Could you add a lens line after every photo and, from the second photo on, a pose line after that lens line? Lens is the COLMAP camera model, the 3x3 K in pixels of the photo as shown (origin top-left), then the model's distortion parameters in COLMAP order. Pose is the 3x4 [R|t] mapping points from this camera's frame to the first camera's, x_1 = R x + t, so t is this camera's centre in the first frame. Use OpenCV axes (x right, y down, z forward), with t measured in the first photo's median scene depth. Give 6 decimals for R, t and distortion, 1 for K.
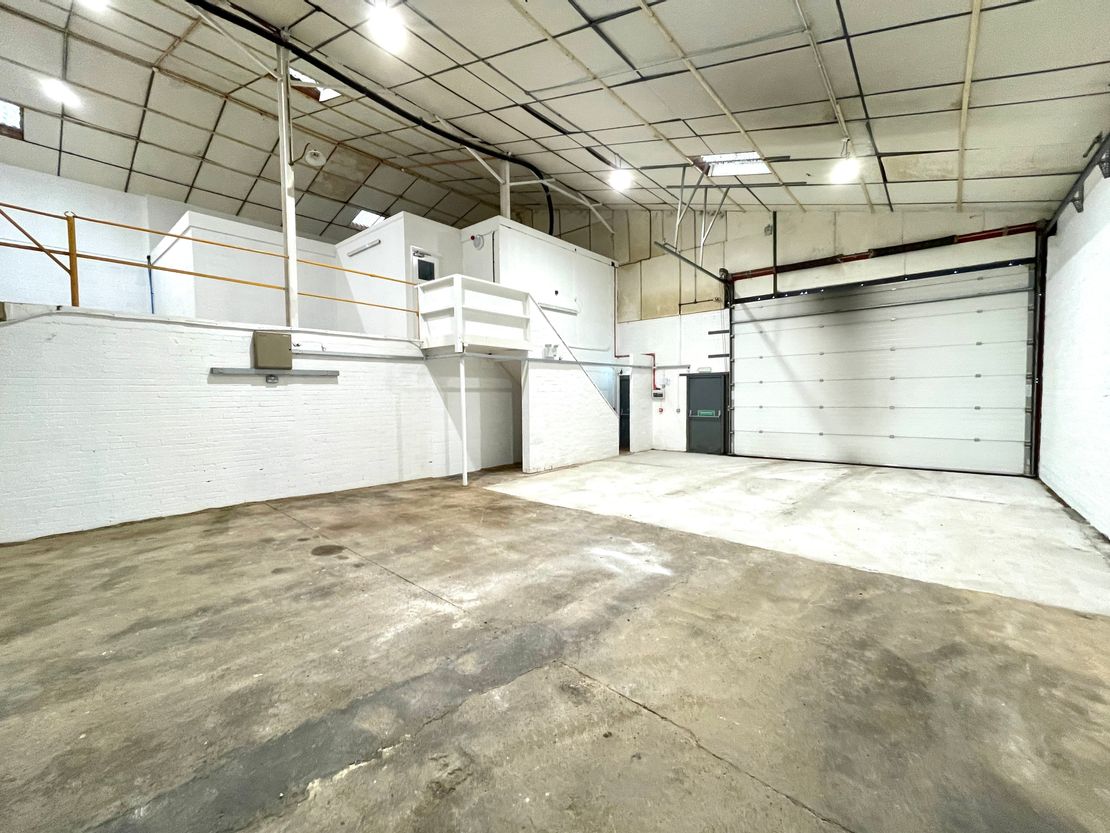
lens RADIAL K [[448.0, 0, 555.1], [0, 448.0, 411.9], [0, 0, 1]] dist [-0.001401, -0.000184]
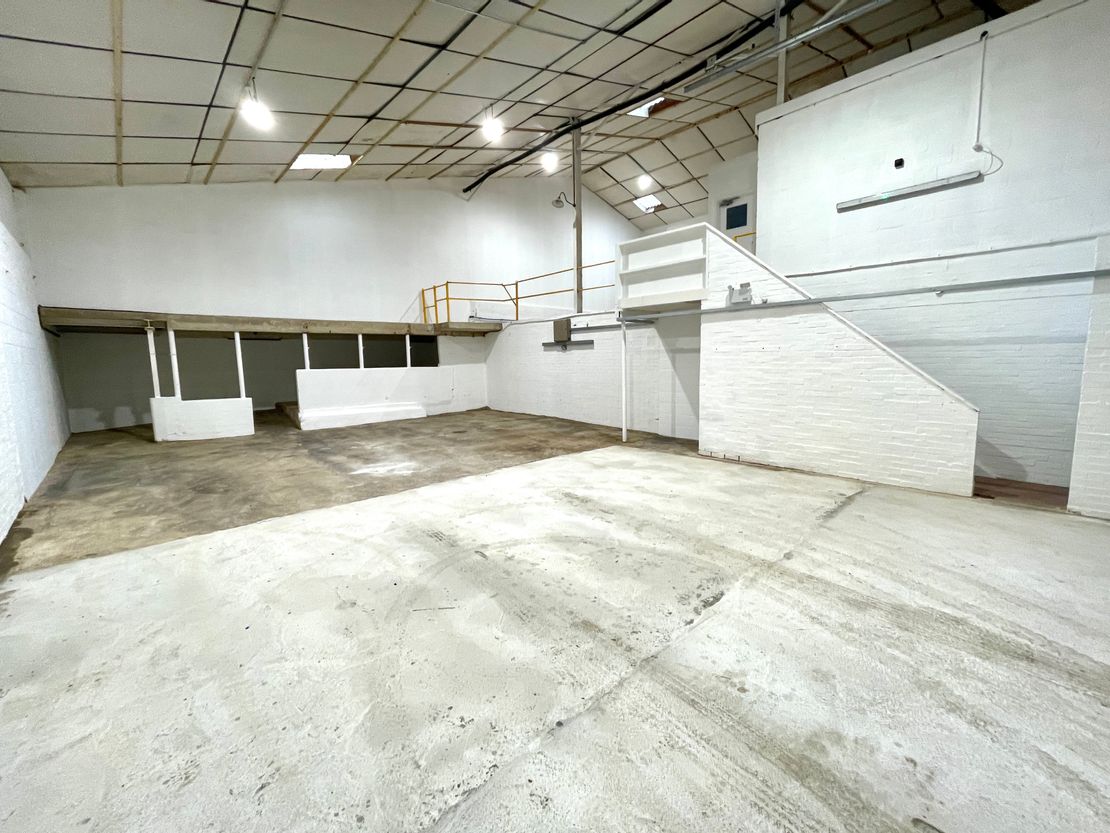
lens RADIAL K [[448.0, 0, 555.1], [0, 448.0, 411.9], [0, 0, 1]] dist [-0.001401, -0.000184]
pose [[-0.098152, 0.130519, -0.986575, 1.222632], [-0.022981, 0.990801, 0.133364, -0.065945], [0.994906, 0.035763, -0.094249, 1.304578]]
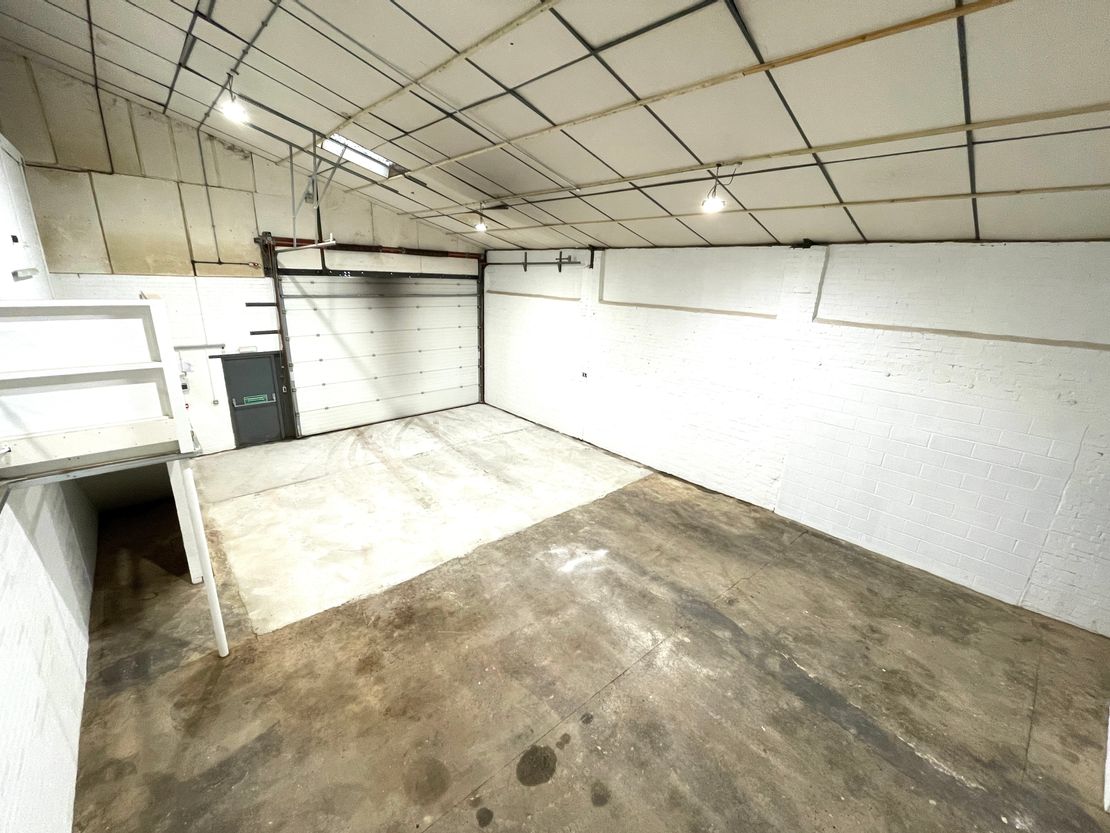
lens RADIAL K [[448.0, 0, 555.1], [0, 448.0, 411.9], [0, 0, 1]] dist [-0.001401, -0.000184]
pose [[0.120703, -0.268892, 0.955577, -0.881823], [0.002572, 0.962697, 0.270570, -0.429616], [-0.992685, -0.030200, 0.116892, 0.700576]]
